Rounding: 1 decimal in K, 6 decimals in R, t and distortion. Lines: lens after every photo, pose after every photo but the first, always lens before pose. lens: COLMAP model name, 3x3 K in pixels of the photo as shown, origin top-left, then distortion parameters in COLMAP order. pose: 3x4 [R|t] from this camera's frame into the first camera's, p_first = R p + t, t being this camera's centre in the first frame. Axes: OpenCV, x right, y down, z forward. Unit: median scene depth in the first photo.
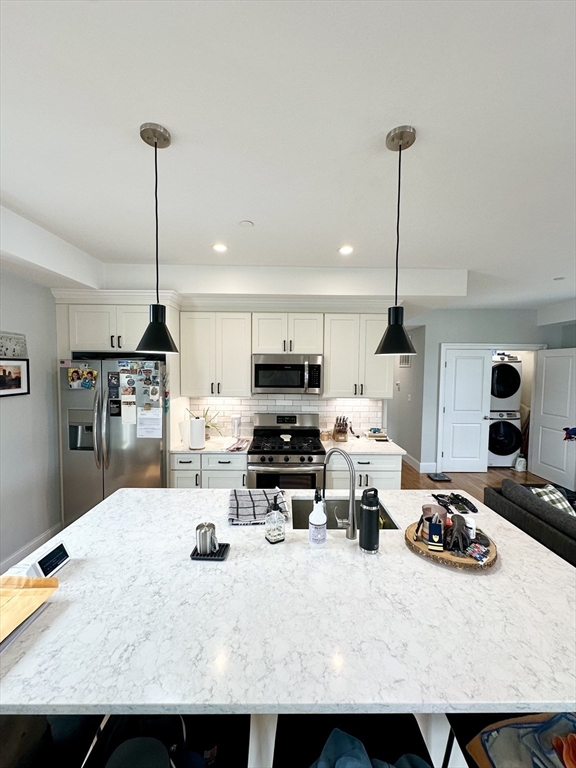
lens RADIAL K [[308.6, 0, 289.3], [0, 308.6, 383.2], [0, 0, 1]] dist [-0.001577, 0.000046]
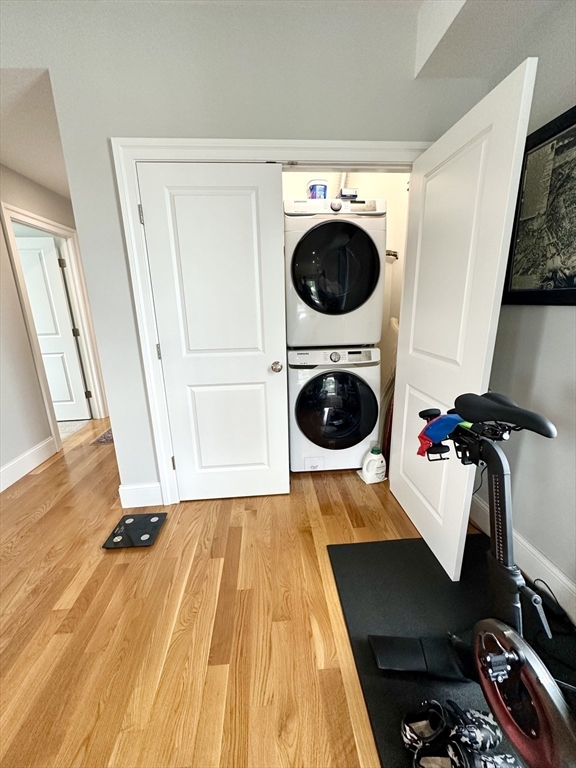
lens RADIAL K [[308.6, 0, 288.5], [0, 308.6, 383.4], [0, 0, 1]] dist [-0.001577, 0.000046]
pose [[0.996927, -0.049330, 0.060854, 0.957002], [0.036138, 0.978832, 0.201449, 0.085006], [-0.069503, -0.198631, 0.977607, 0.948379]]
